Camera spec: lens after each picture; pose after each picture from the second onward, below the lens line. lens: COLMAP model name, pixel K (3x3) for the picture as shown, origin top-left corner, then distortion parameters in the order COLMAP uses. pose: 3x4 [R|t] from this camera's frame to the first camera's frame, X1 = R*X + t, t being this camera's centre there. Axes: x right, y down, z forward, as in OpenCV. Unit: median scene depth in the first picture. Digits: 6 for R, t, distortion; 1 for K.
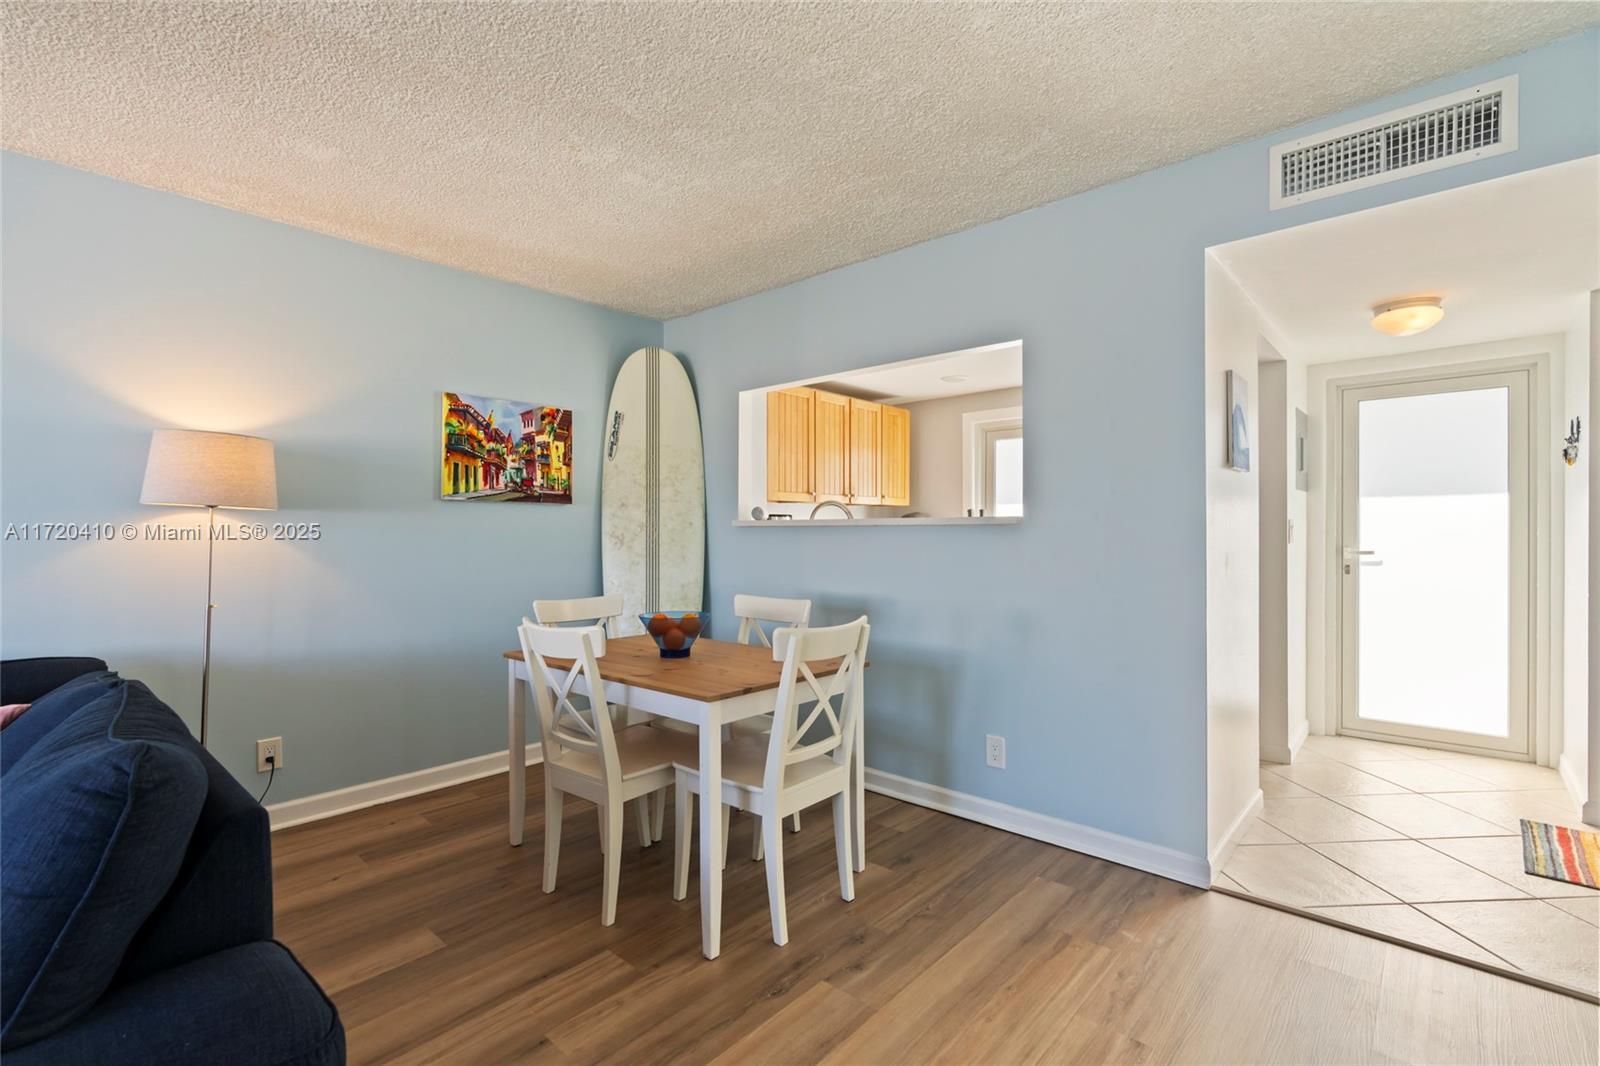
lens RADIAL K [[717.0, 0, 805.1], [0, 717.0, 534.6], [0, 0, 1]] dist [-0.002348, -0.000281]
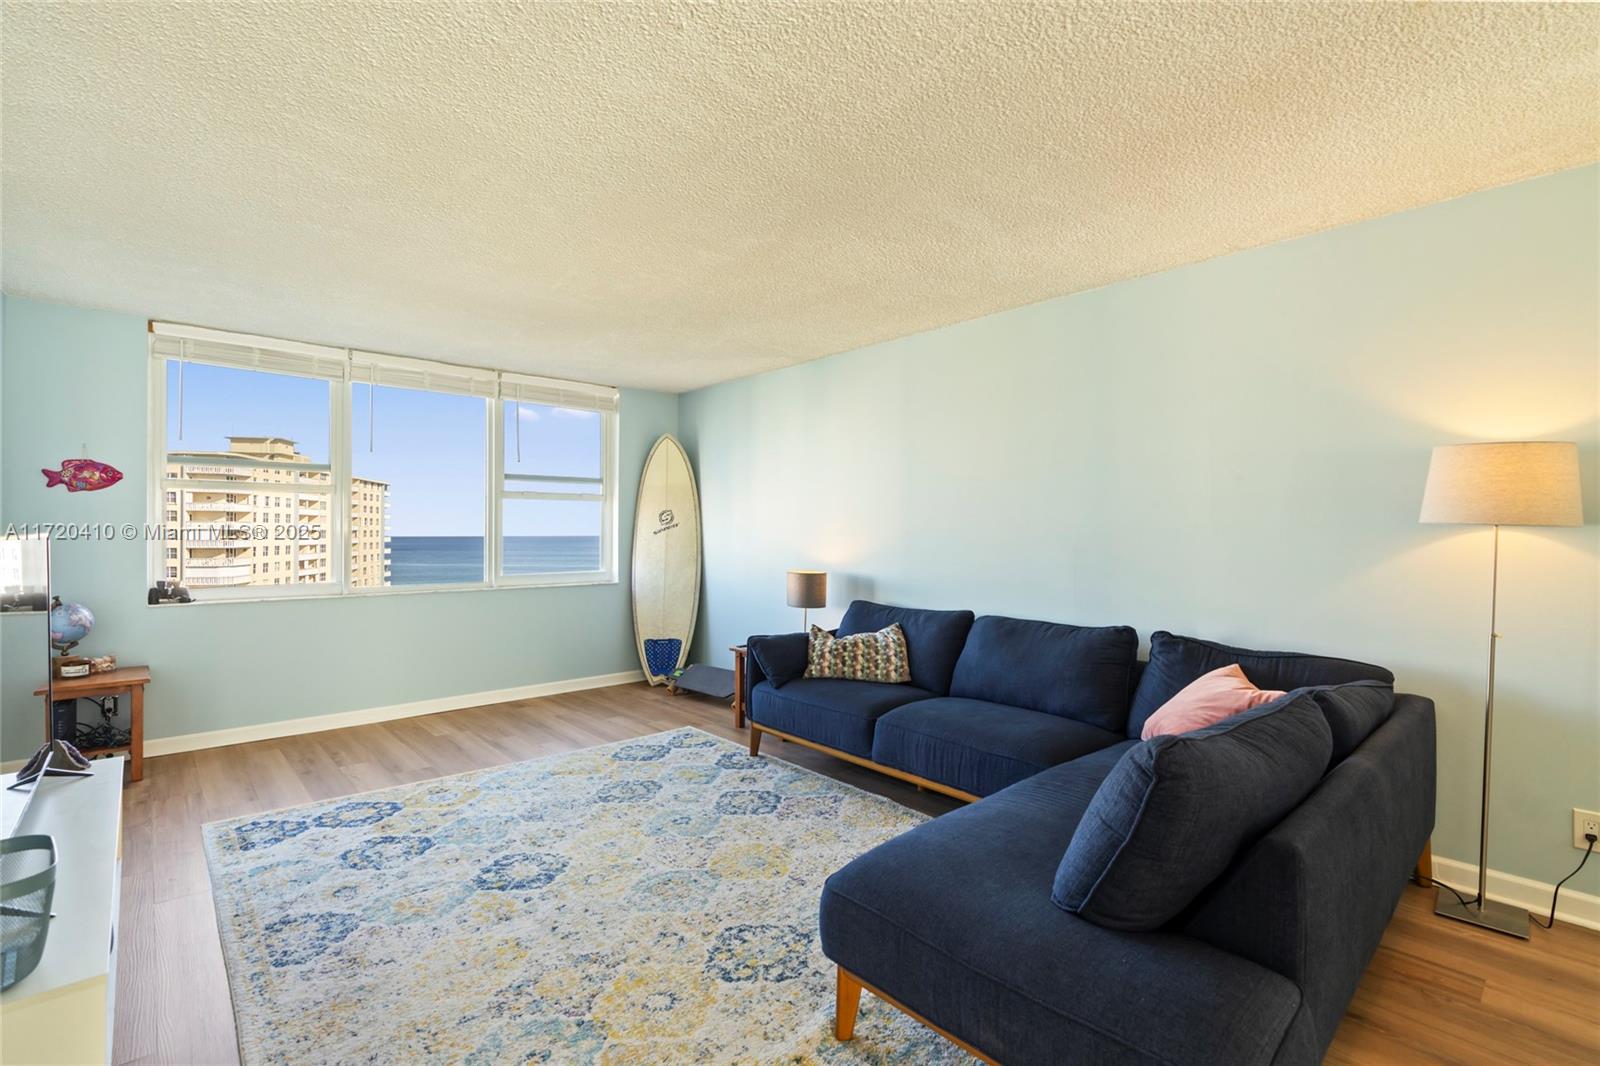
lens RADIAL K [[723.2, 0, 806.5], [0, 723.2, 531.1], [0, 0, 1]] dist [-0.003279, 0.001184]
pose [[-0.098480, 0.001072, -0.995138, 0.113353], [-0.010047, 0.999947, 0.002072, -0.017098], [0.995088, 0.010202, -0.098465, 0.163990]]
